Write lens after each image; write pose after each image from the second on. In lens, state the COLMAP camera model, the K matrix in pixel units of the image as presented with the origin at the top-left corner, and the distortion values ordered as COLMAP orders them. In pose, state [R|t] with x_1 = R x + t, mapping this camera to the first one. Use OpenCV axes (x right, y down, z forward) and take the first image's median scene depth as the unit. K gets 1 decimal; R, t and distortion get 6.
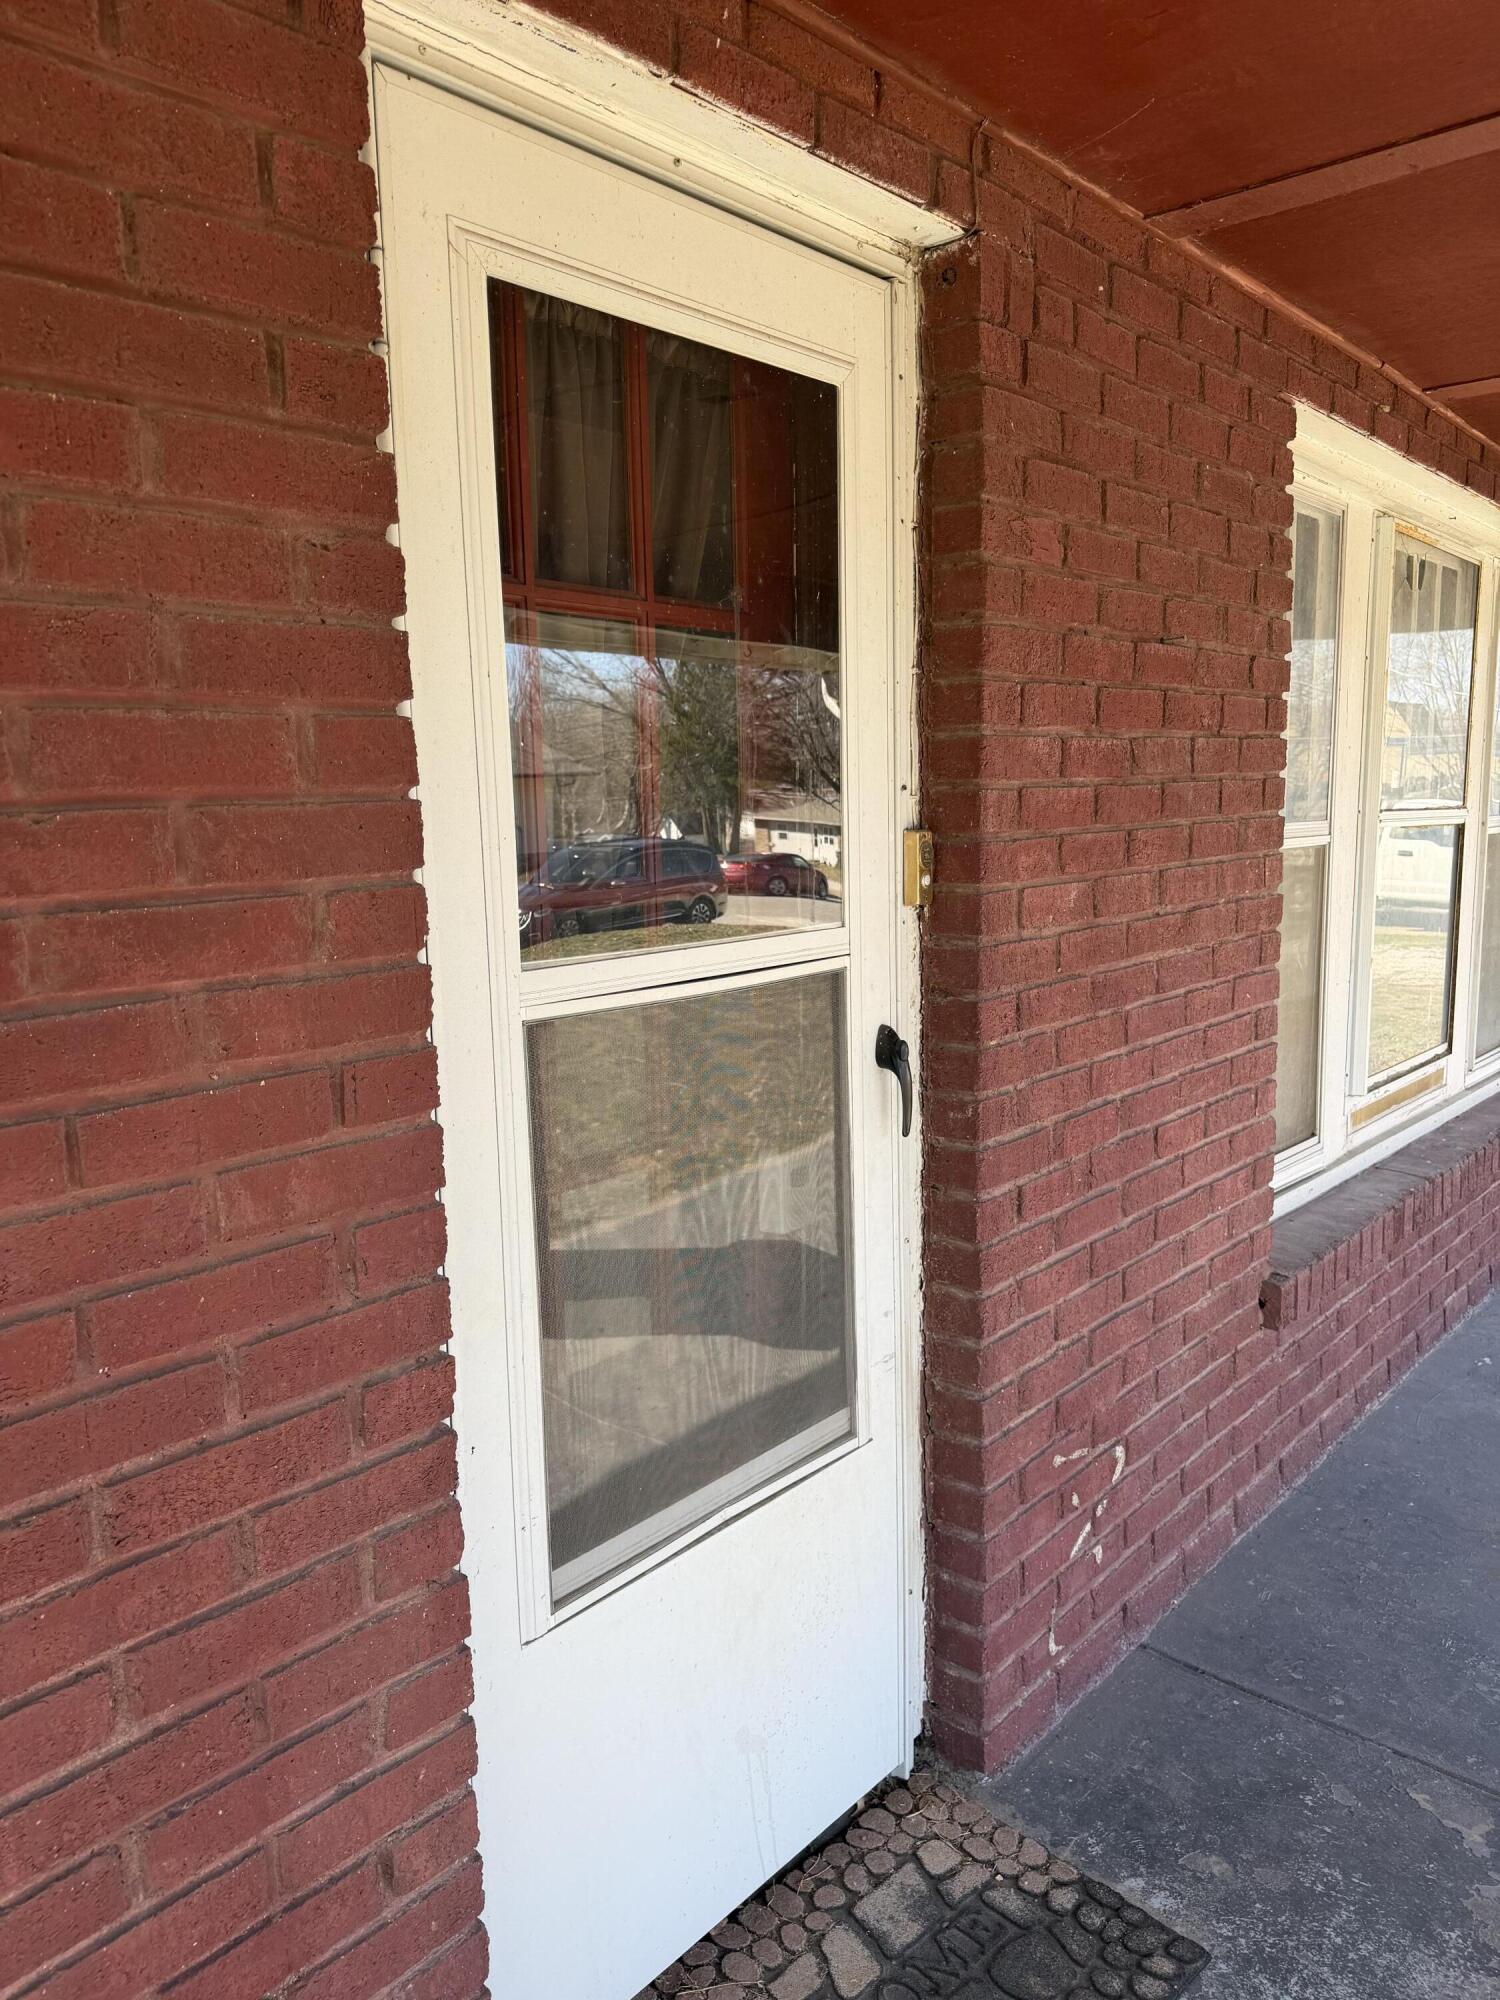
lens RADIAL K [[1424.8, 0, 759.3], [0, 1424.8, 1003.3], [0, 0, 1]] dist [0.042757, -0.028972]
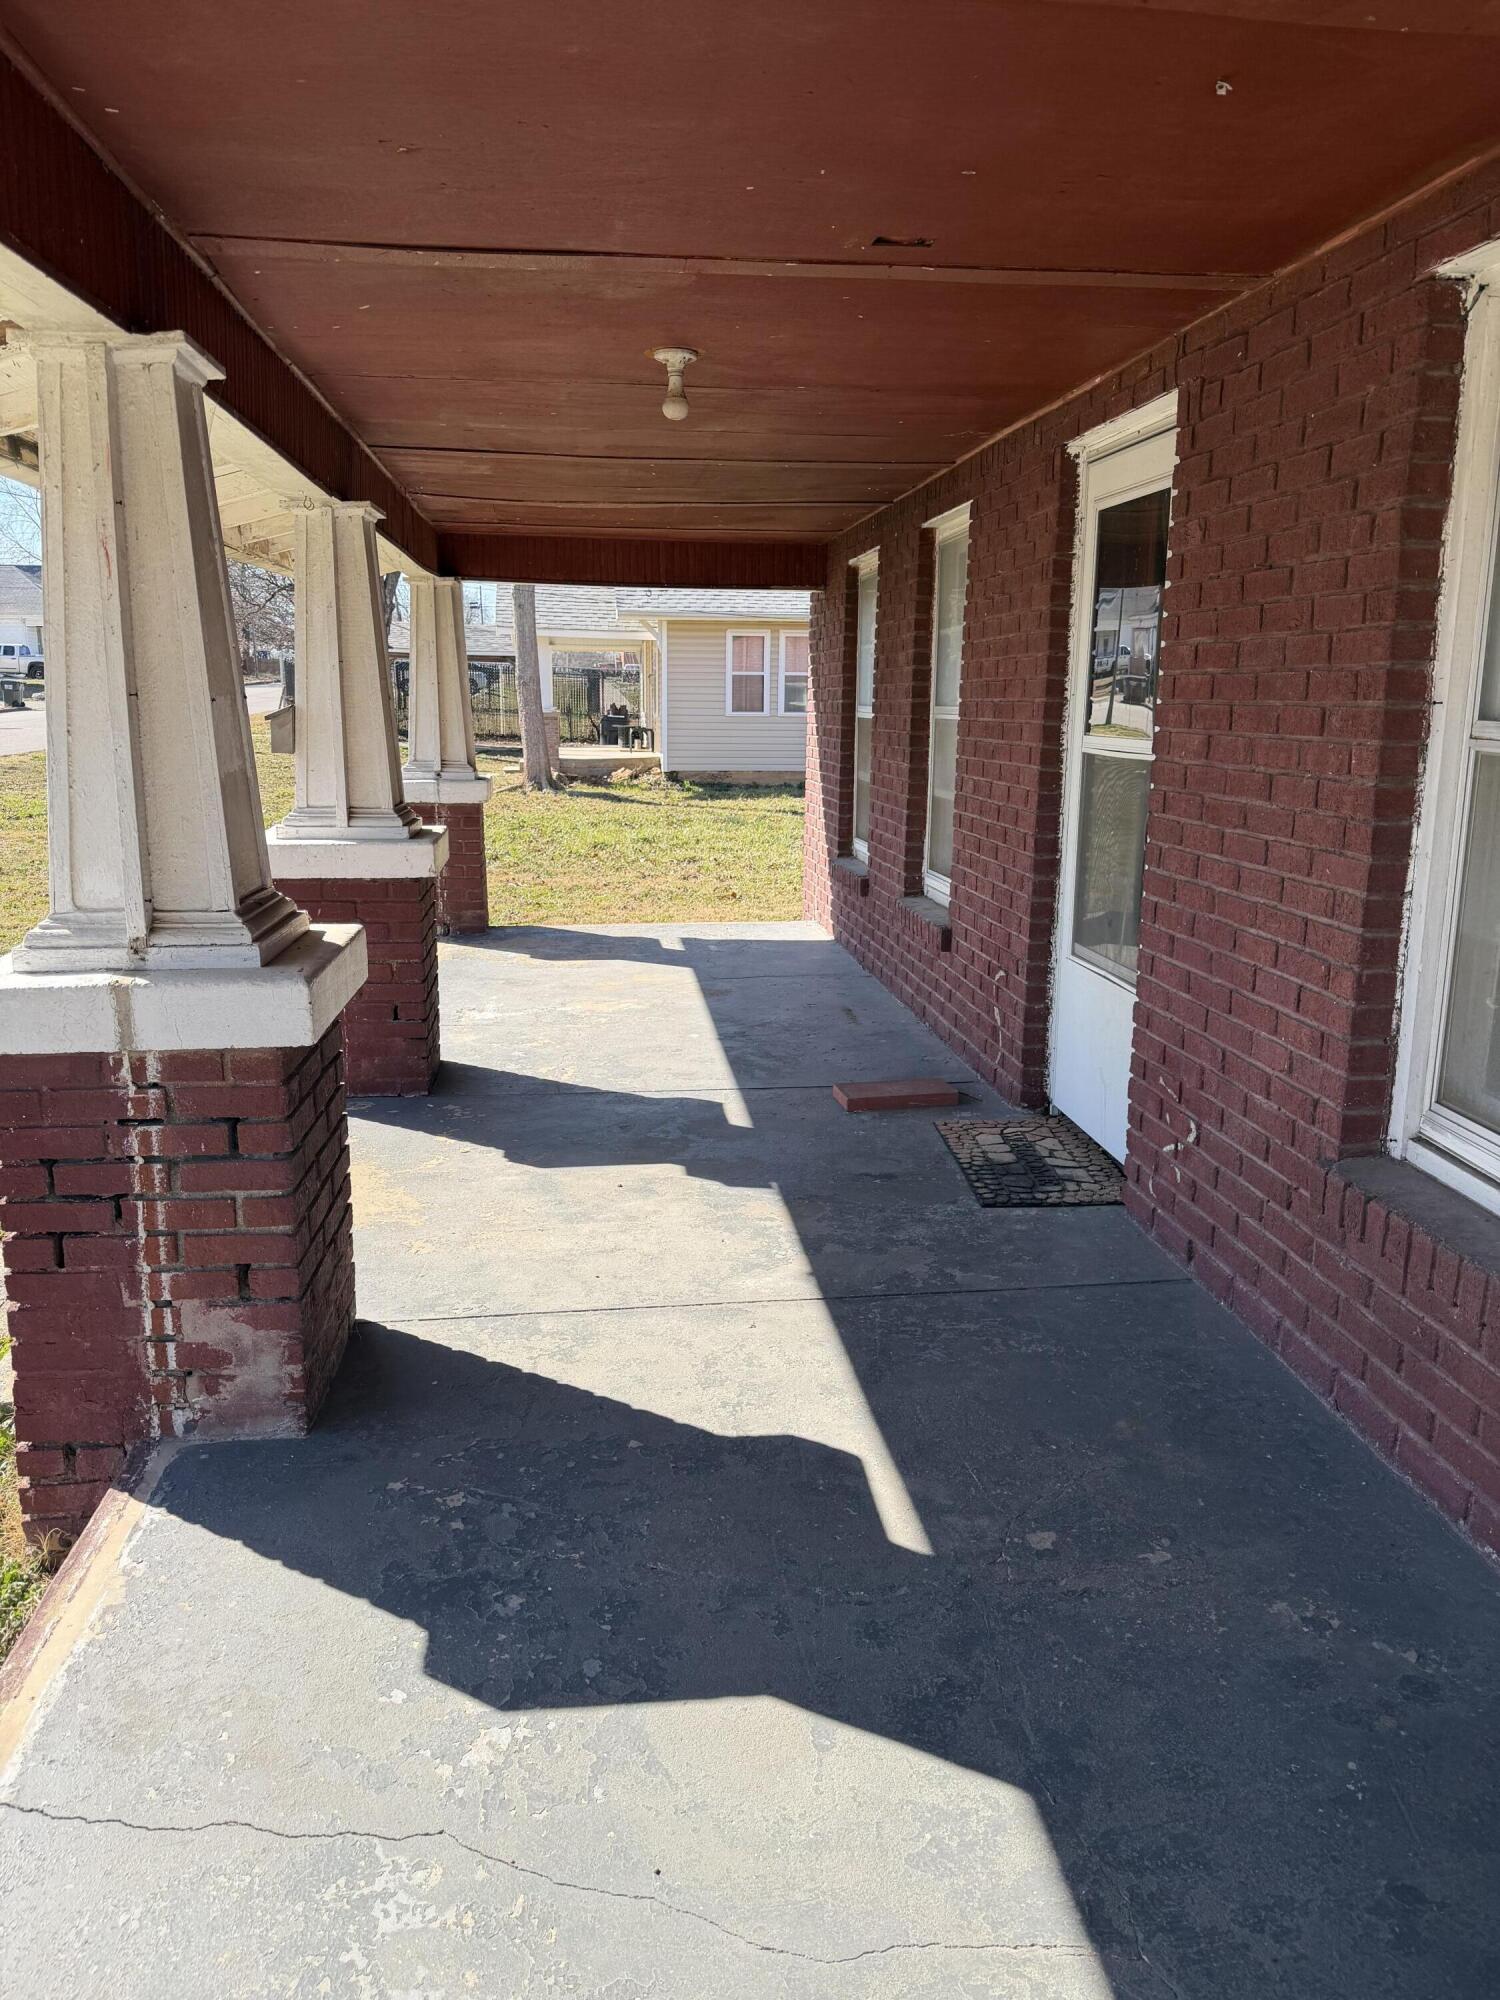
lens RADIAL K [[1424.8, 0, 748.2], [0, 1424.8, 992.7], [0, 0, 1]] dist [0.042757, -0.028972]
pose [[-0.668966, 0.175489, -0.722280, 1.941311], [-0.094313, 0.943835, 0.316671, -0.298939], [0.737285, 0.279963, -0.614843, 1.850486]]
